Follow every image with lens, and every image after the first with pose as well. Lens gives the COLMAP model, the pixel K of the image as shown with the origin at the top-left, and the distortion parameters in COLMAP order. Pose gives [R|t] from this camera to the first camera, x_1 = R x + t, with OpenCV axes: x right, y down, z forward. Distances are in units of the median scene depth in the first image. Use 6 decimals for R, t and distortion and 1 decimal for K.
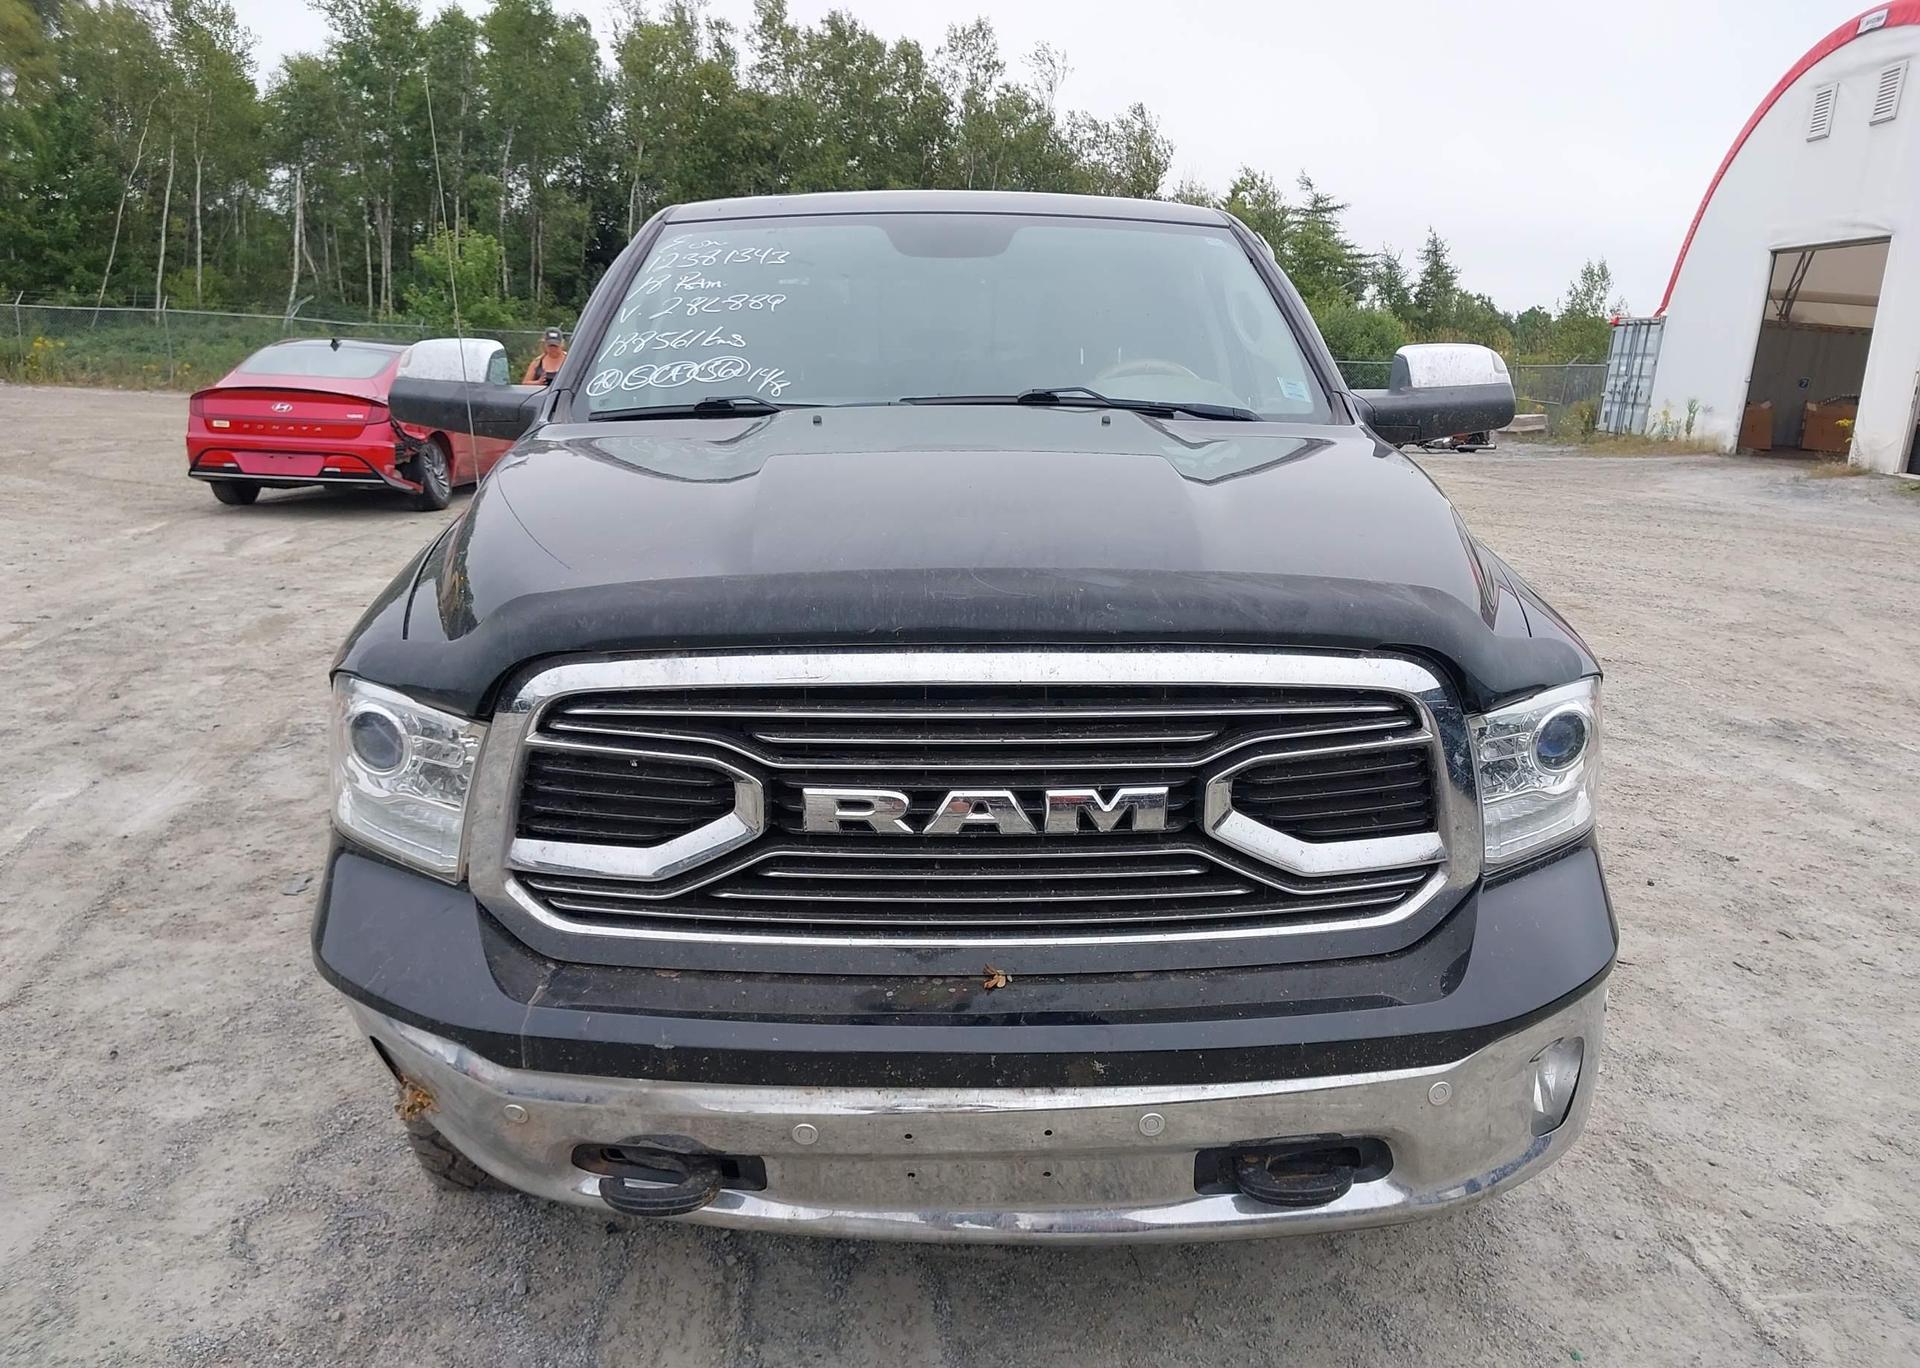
lens RADIAL K [[1491.4, 0, 938.3], [0, 1491.4, 693.2], [0, 0, 1]] dist [0.070867, -0.087915]
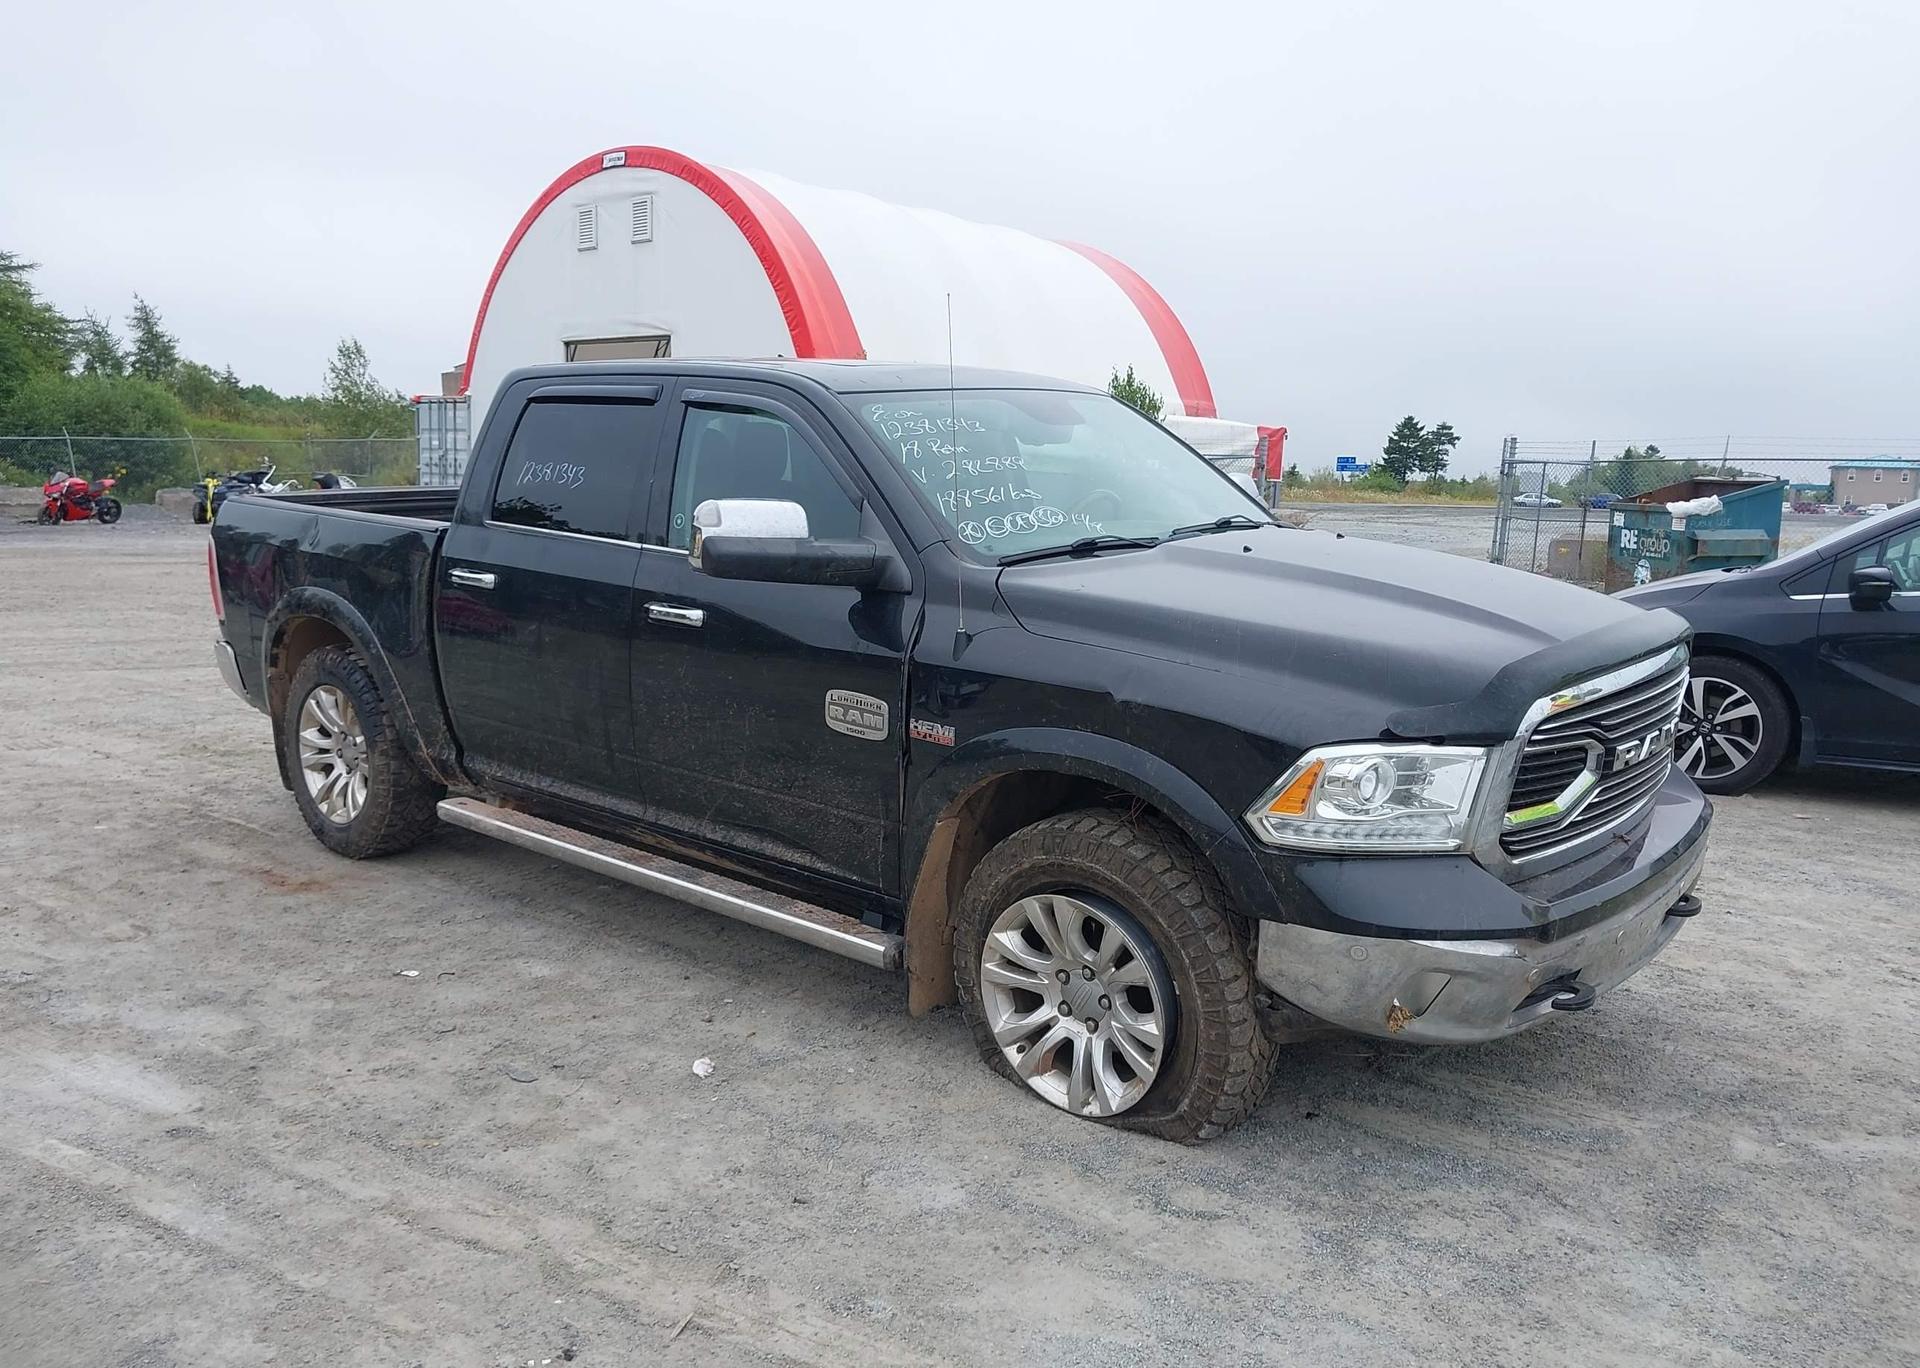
lens RADIAL K [[1491.4, 0, 938.3], [0, 1491.4, 693.2], [0, 0, 1]] dist [0.070867, -0.087915]
pose [[0.667781, -0.144250, 0.730247, -0.122828], [0.174335, 0.984065, 0.034966, -0.013011], [-0.723655, 0.103958, 0.682288, 0.020392]]
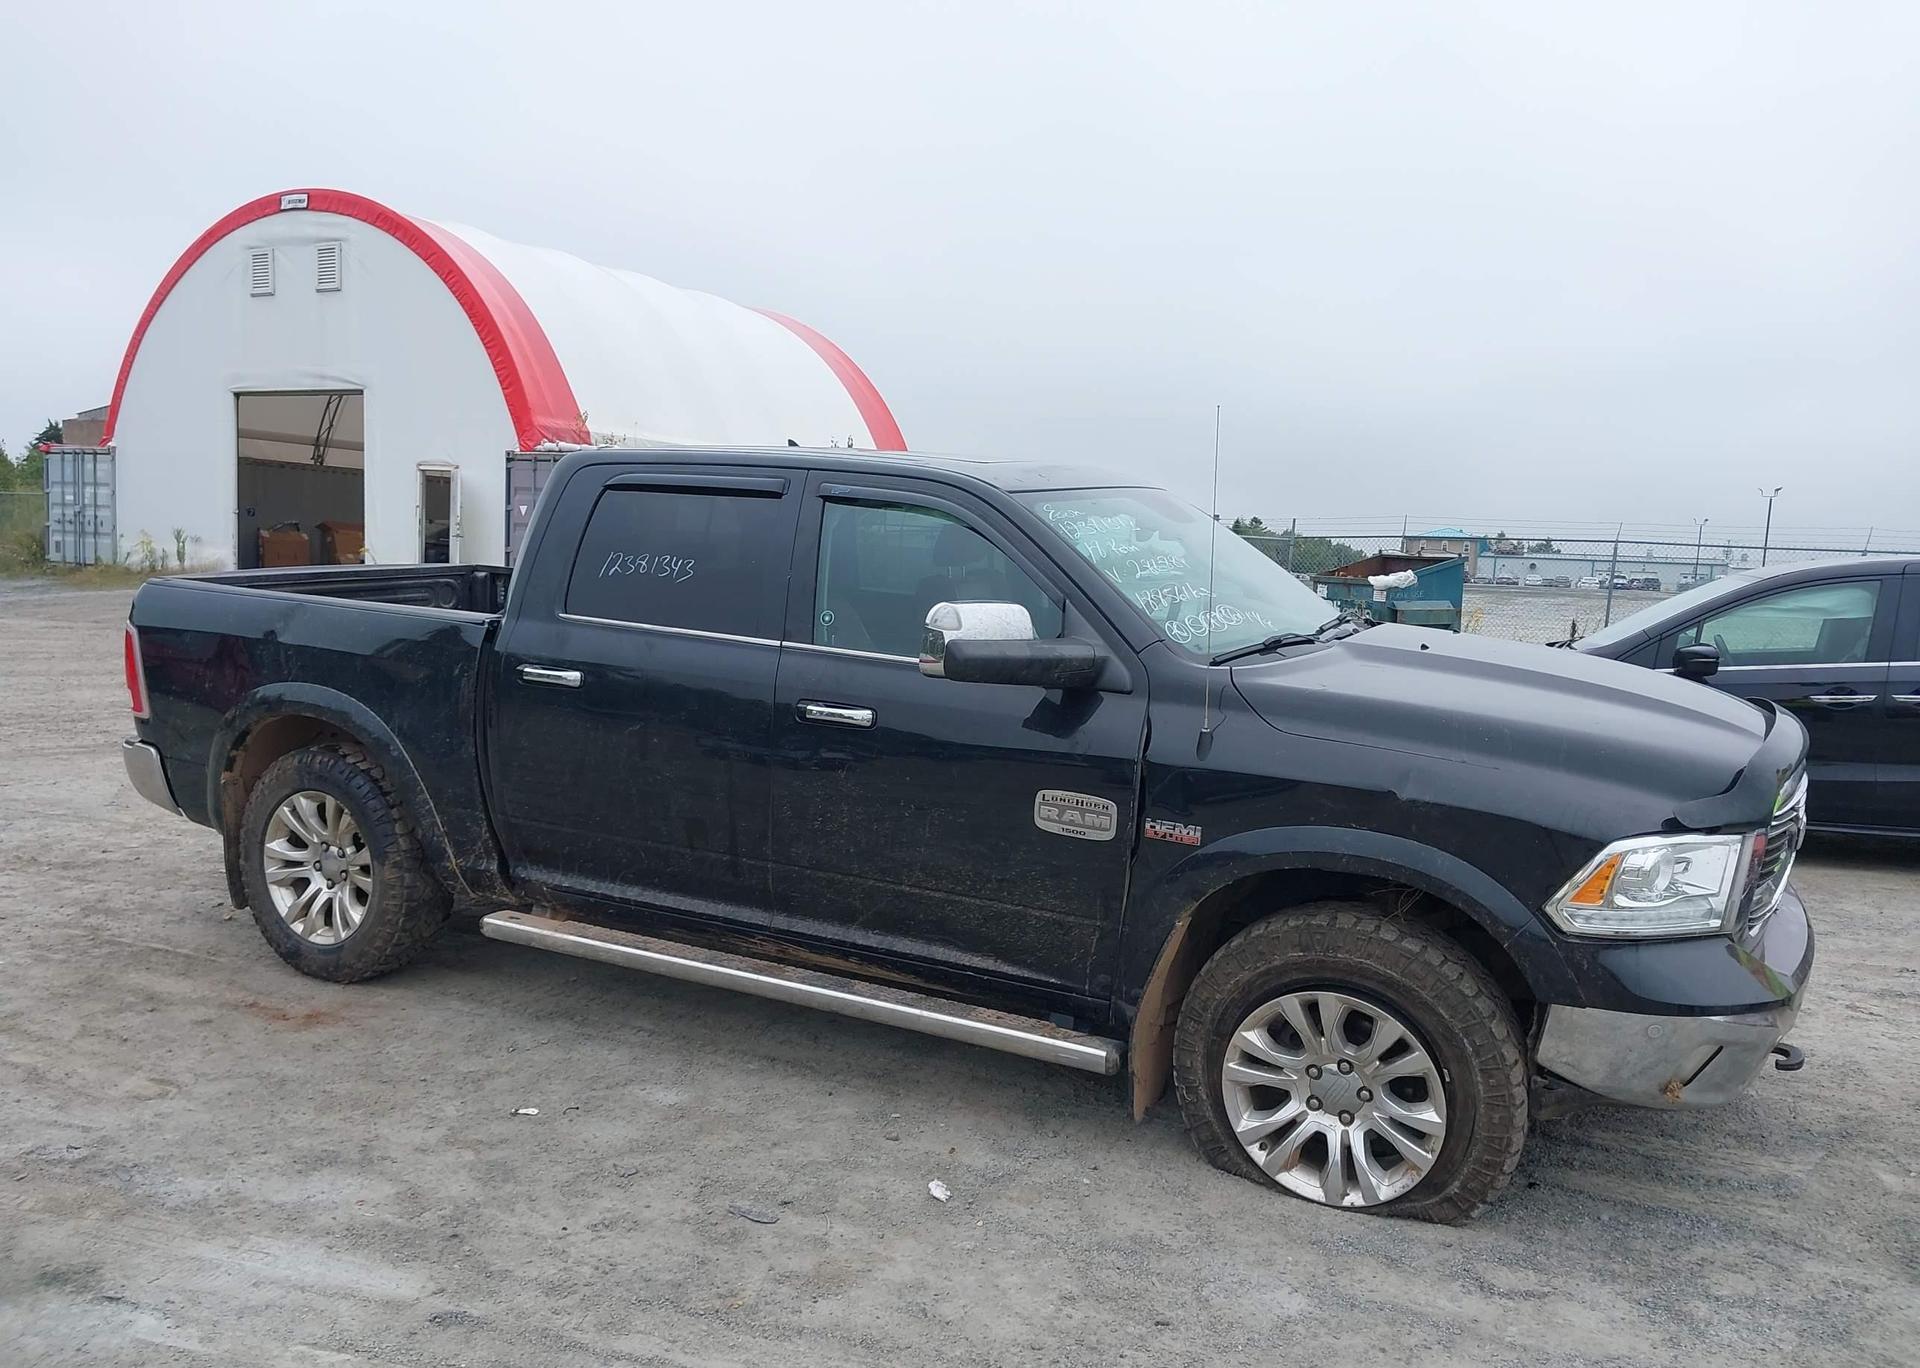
lens RADIAL K [[1491.4, 0, 938.3], [0, 1491.4, 693.2], [0, 0, 1]] dist [0.070867, -0.087915]
pose [[0.476993, -0.122519, 0.870325, -0.147850], [0.184311, 0.982162, 0.037249, -0.024430], [-0.859364, 0.142643, 0.491066, 0.057181]]
